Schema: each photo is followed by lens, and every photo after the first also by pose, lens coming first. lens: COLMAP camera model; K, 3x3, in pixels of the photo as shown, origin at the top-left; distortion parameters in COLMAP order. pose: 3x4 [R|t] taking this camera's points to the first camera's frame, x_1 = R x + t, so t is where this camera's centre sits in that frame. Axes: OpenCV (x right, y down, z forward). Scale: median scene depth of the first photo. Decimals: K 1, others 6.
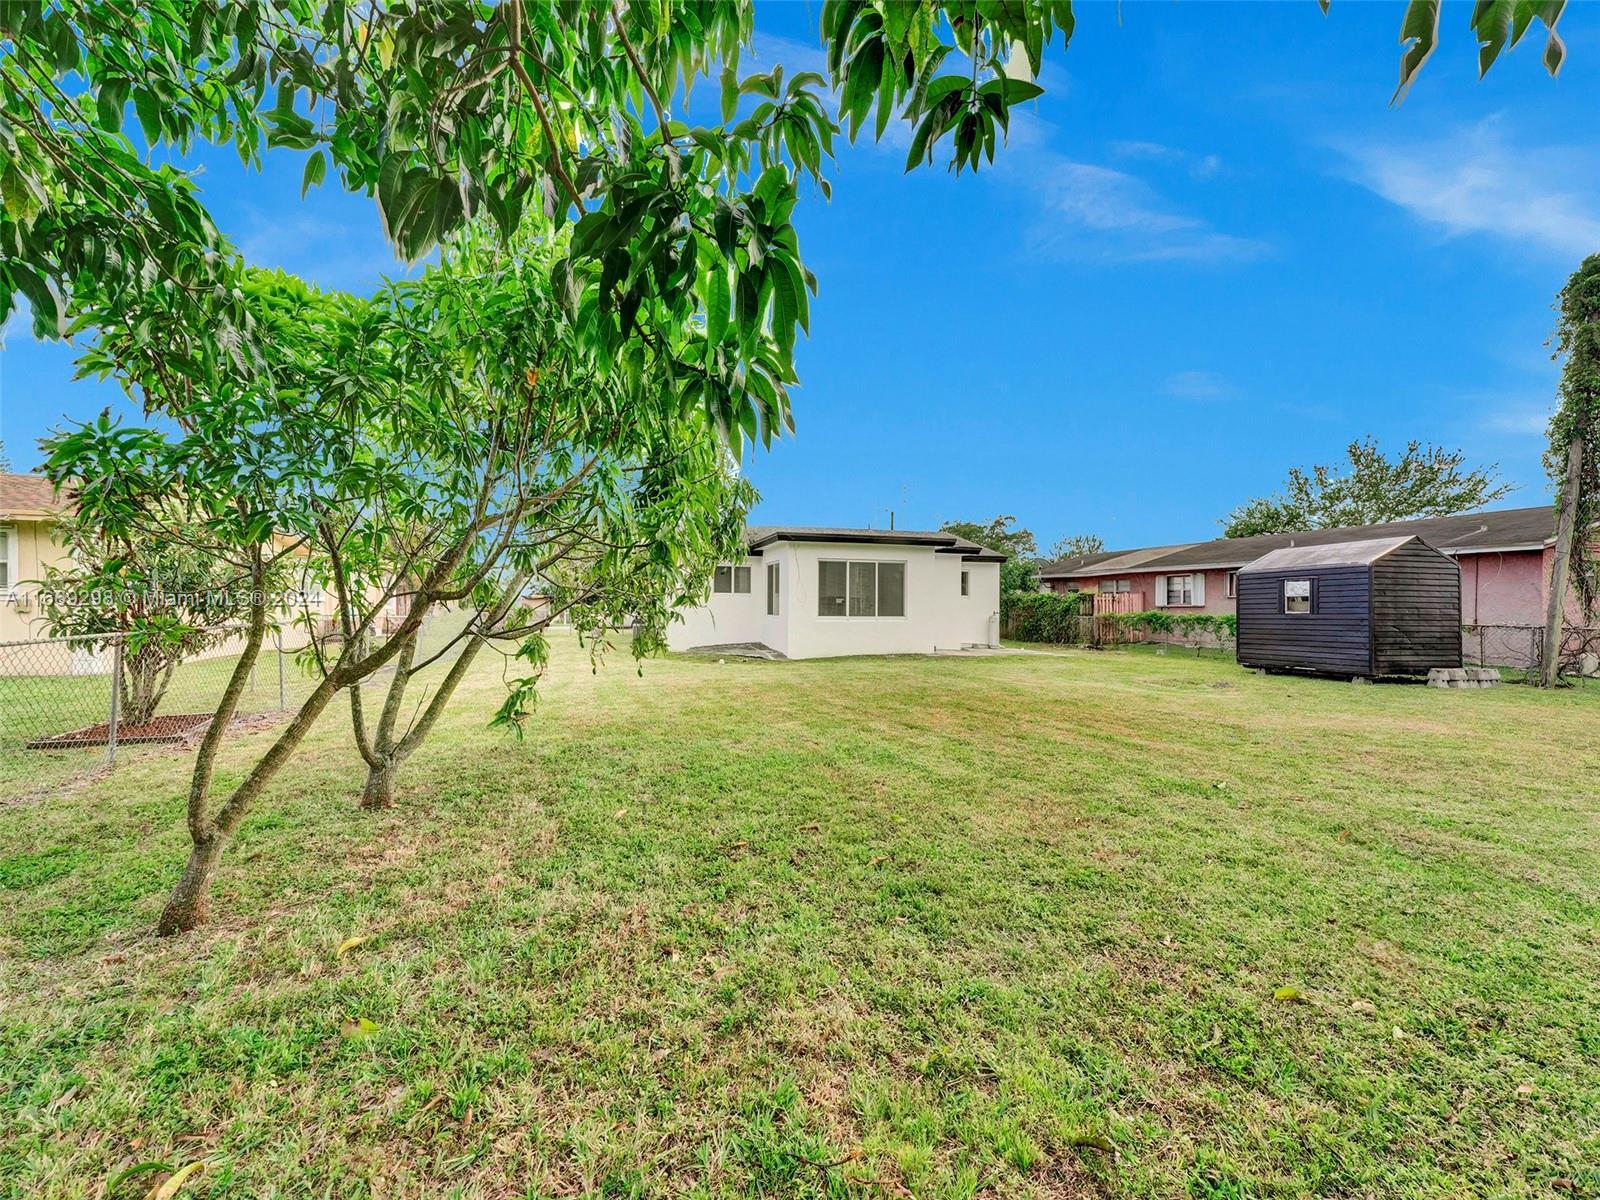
lens RADIAL K [[666.9, 0, 793.8], [0, 666.9, 620.1], [0, 0, 1]] dist [0.017284, 0.000306]
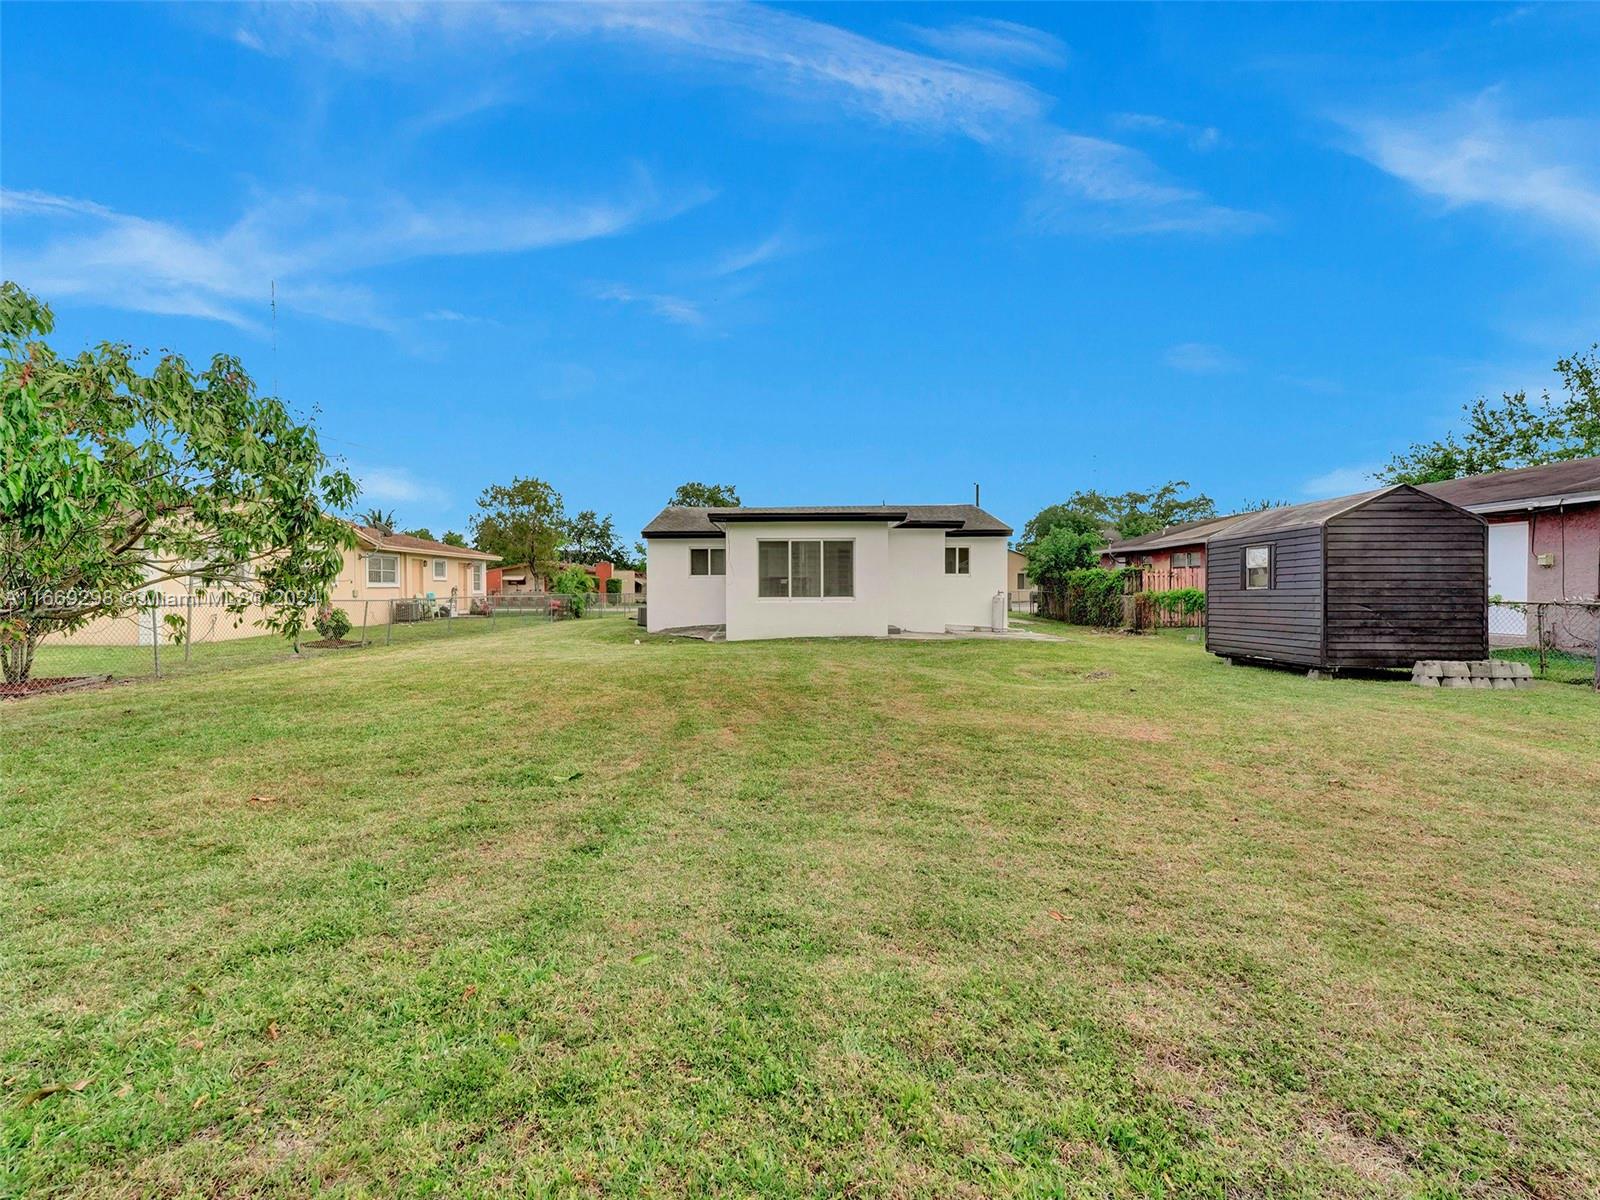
lens RADIAL K [[666.9, 0, 793.8], [0, 666.9, 620.1], [0, 0, 1]] dist [0.017284, 0.000306]
pose [[0.957925, 0.003068, -0.287003, 0.365496], [0.004190, 0.999687, 0.024670, 0.004039], [0.286988, -0.024835, 0.957612, 0.066086]]
